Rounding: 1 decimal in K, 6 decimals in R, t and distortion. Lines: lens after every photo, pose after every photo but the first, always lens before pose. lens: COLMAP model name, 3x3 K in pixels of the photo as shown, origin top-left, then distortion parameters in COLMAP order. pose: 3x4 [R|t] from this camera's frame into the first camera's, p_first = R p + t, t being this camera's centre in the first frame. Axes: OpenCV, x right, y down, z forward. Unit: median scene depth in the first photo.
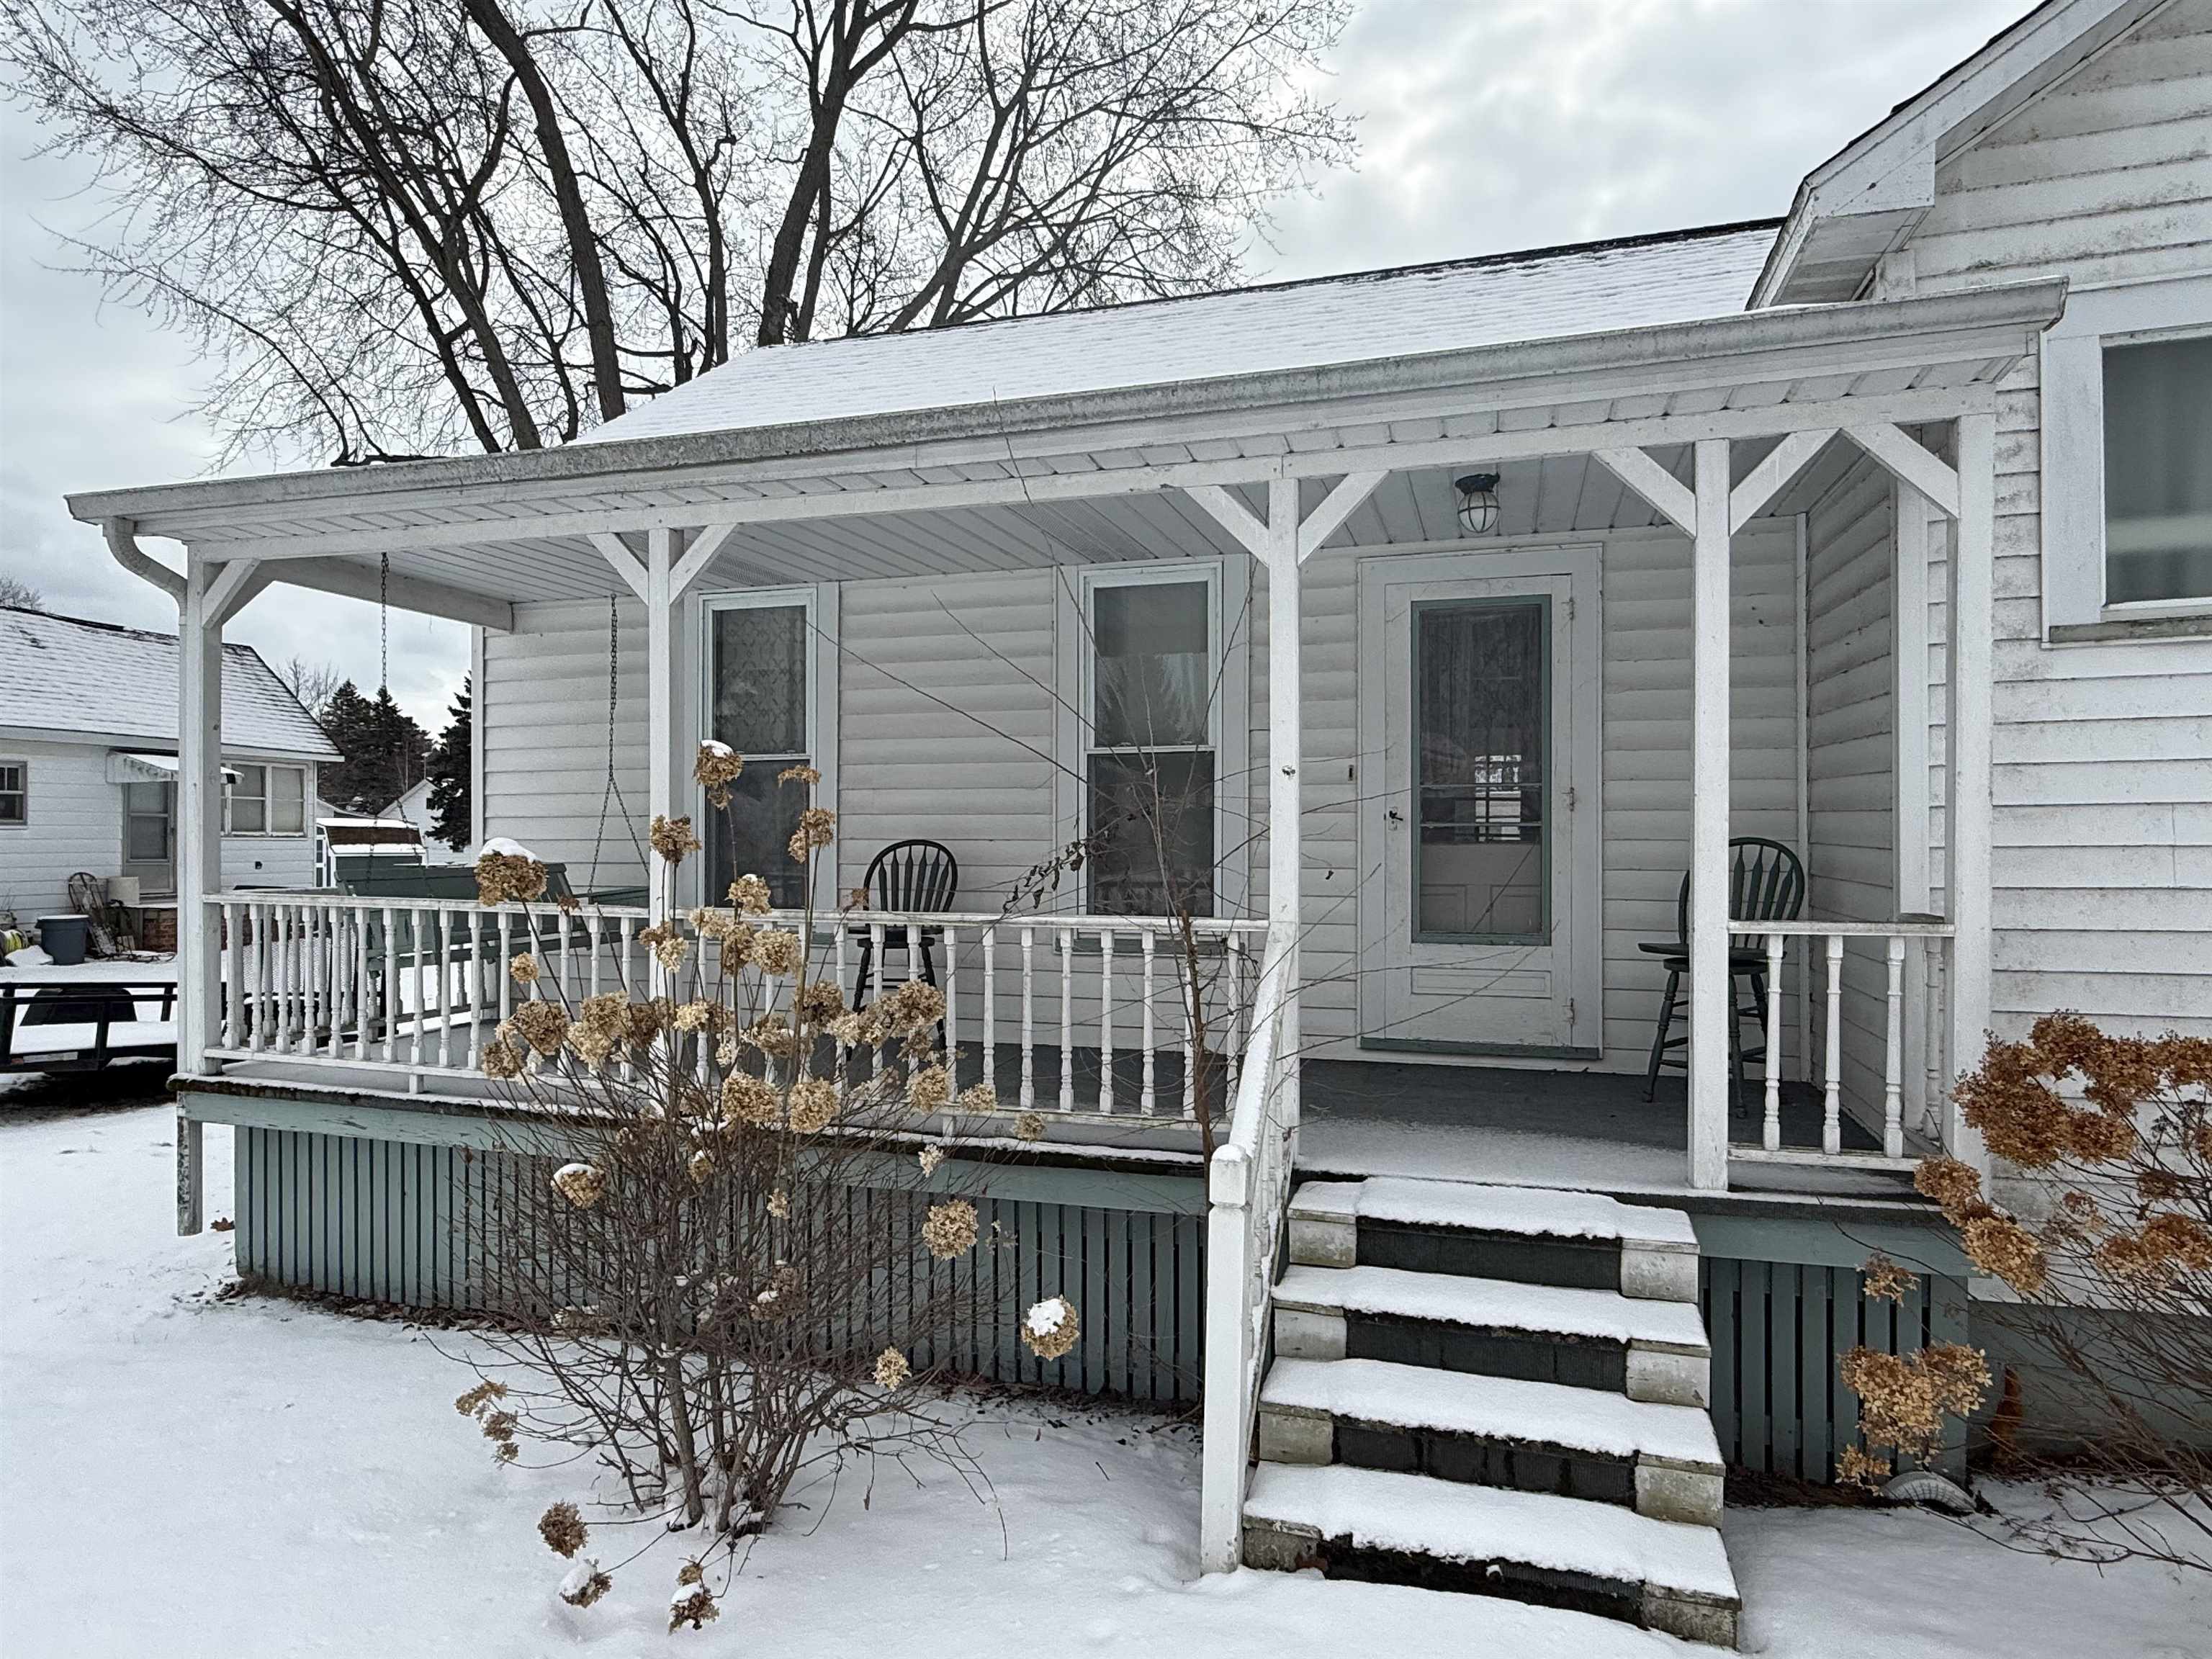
lens RADIAL K [[1276.3, 0, 1111.4], [0, 1276.3, 836.5], [0, 0, 1]] dist [0.000823, -0.002369]
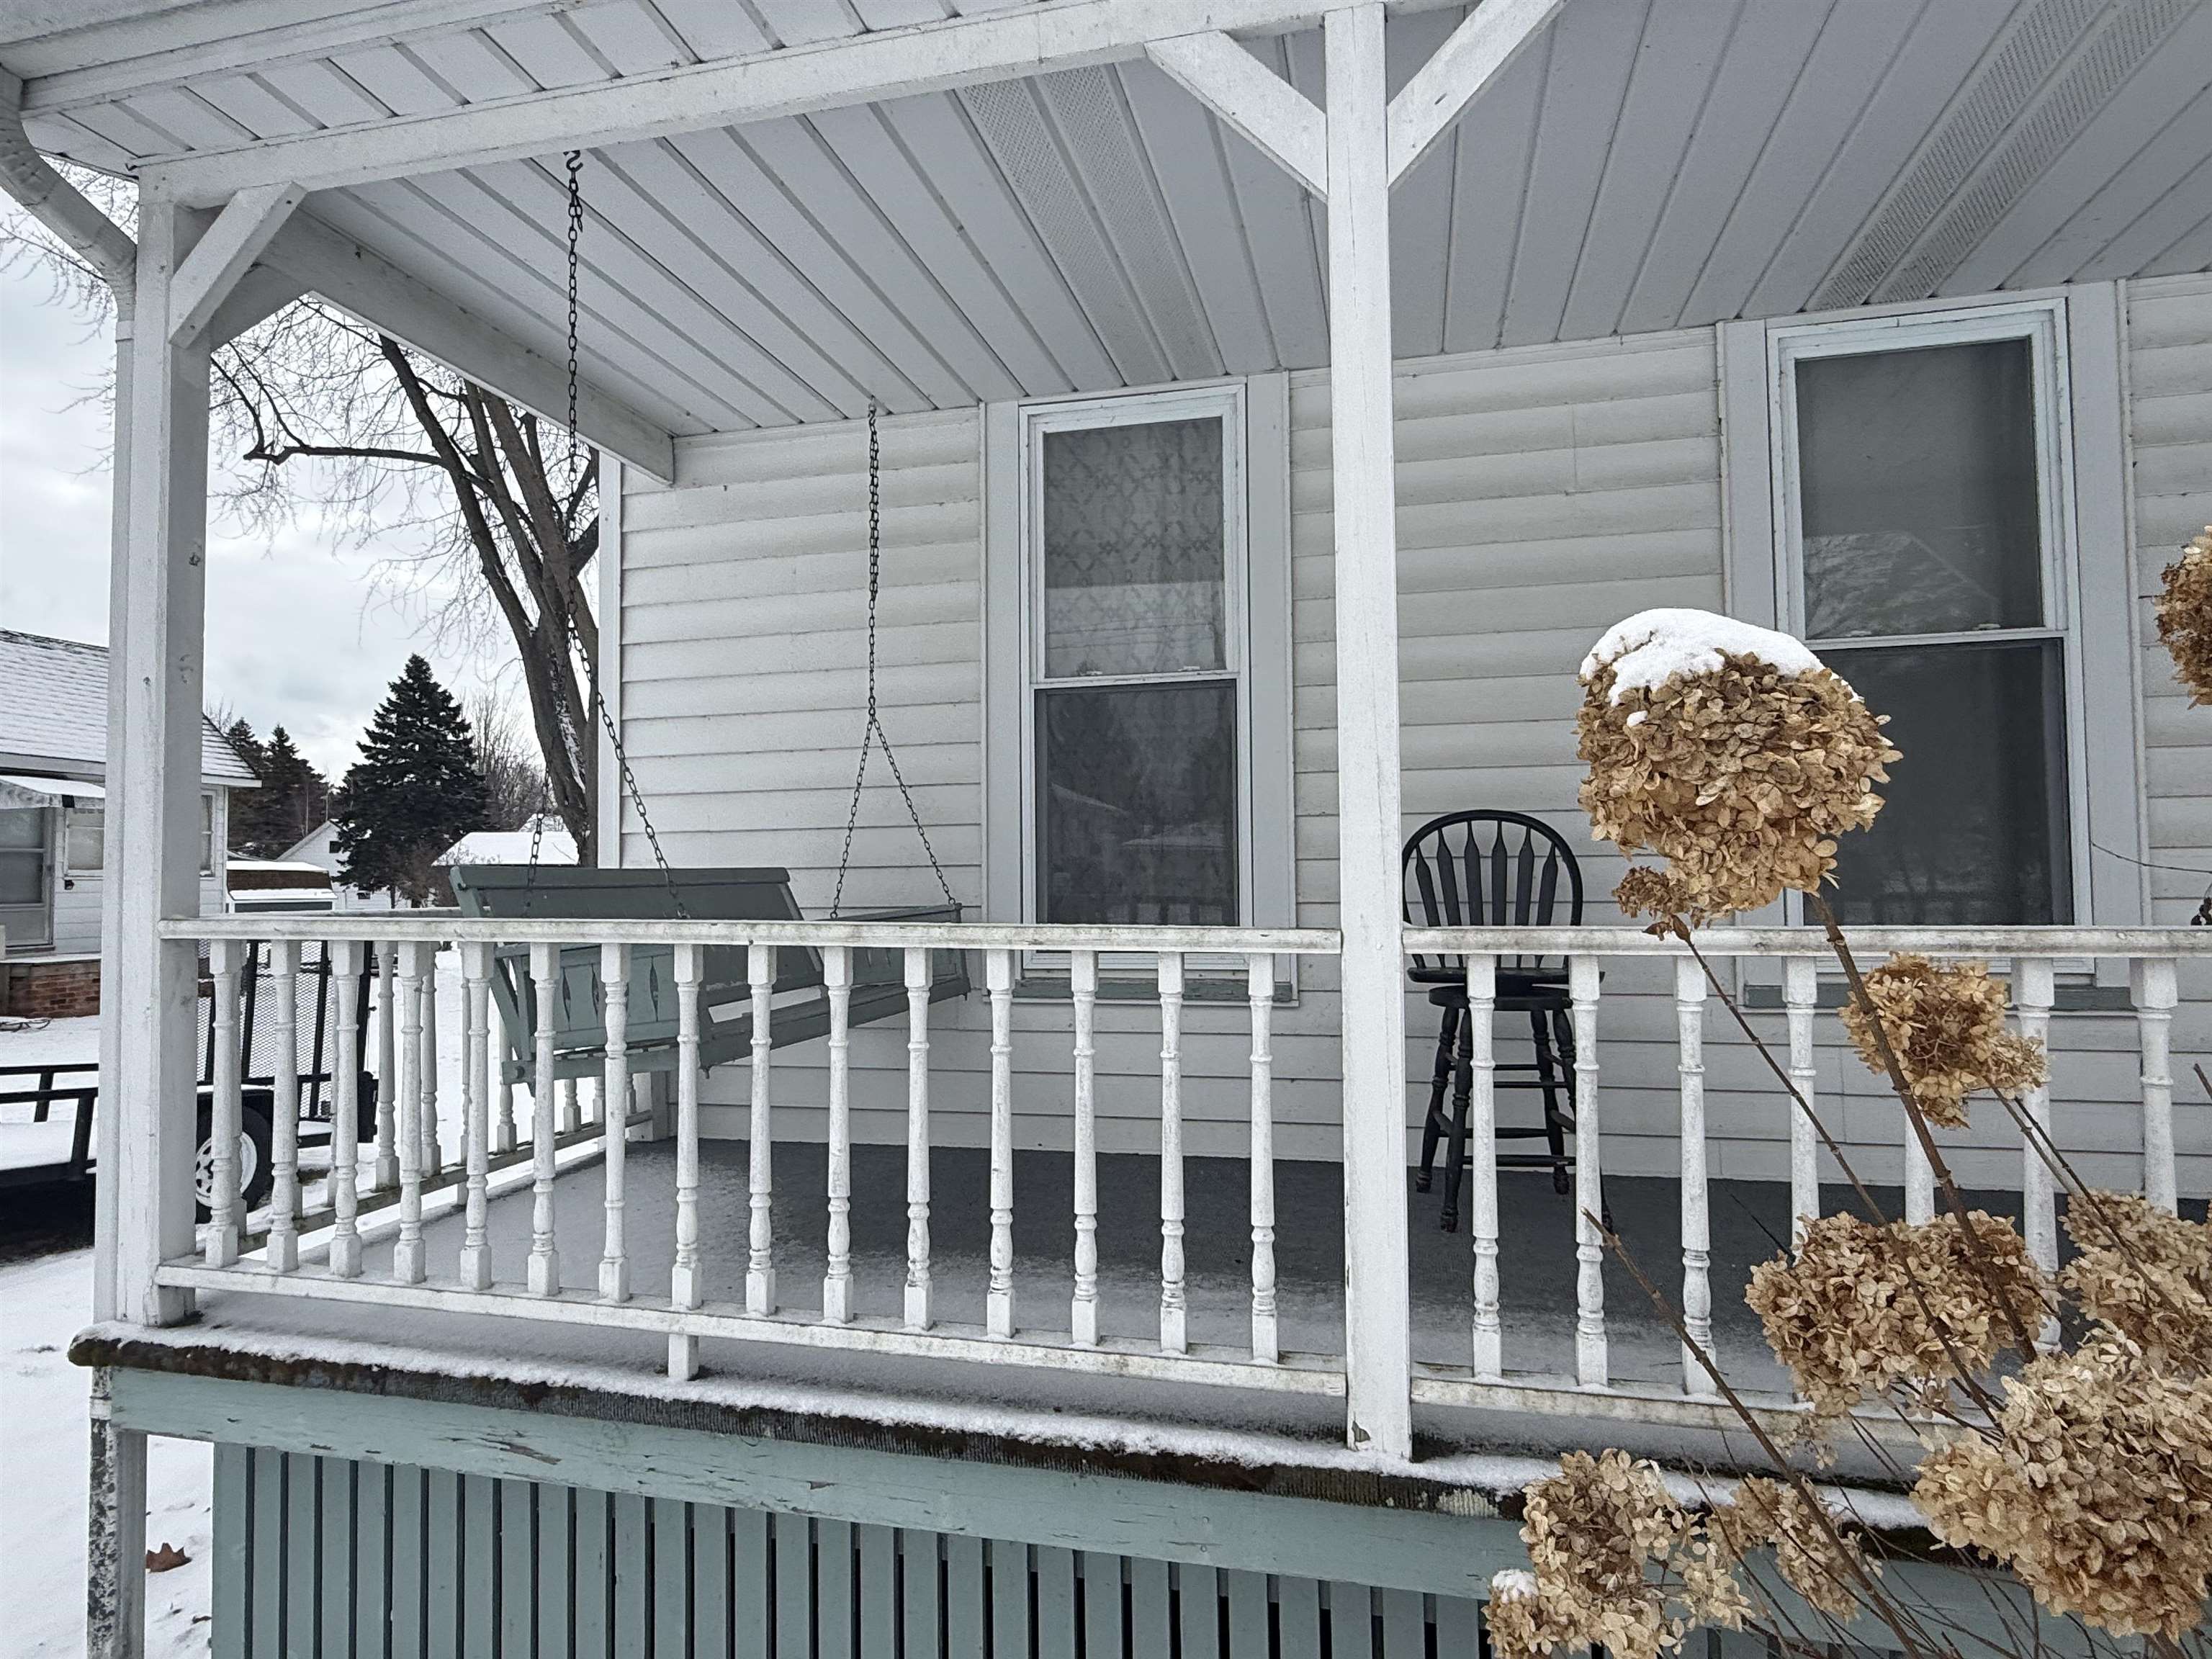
lens RADIAL K [[1276.3, 0, 1096.9], [0, 1276.3, 822.9], [0, 0, 1]] dist [0.000823, -0.002369]
pose [[0.998357, -0.009574, 0.056491, -0.347548], [0.011985, 0.999025, -0.042490, 0.029089], [-0.056029, 0.043097, 0.997499, 0.452591]]
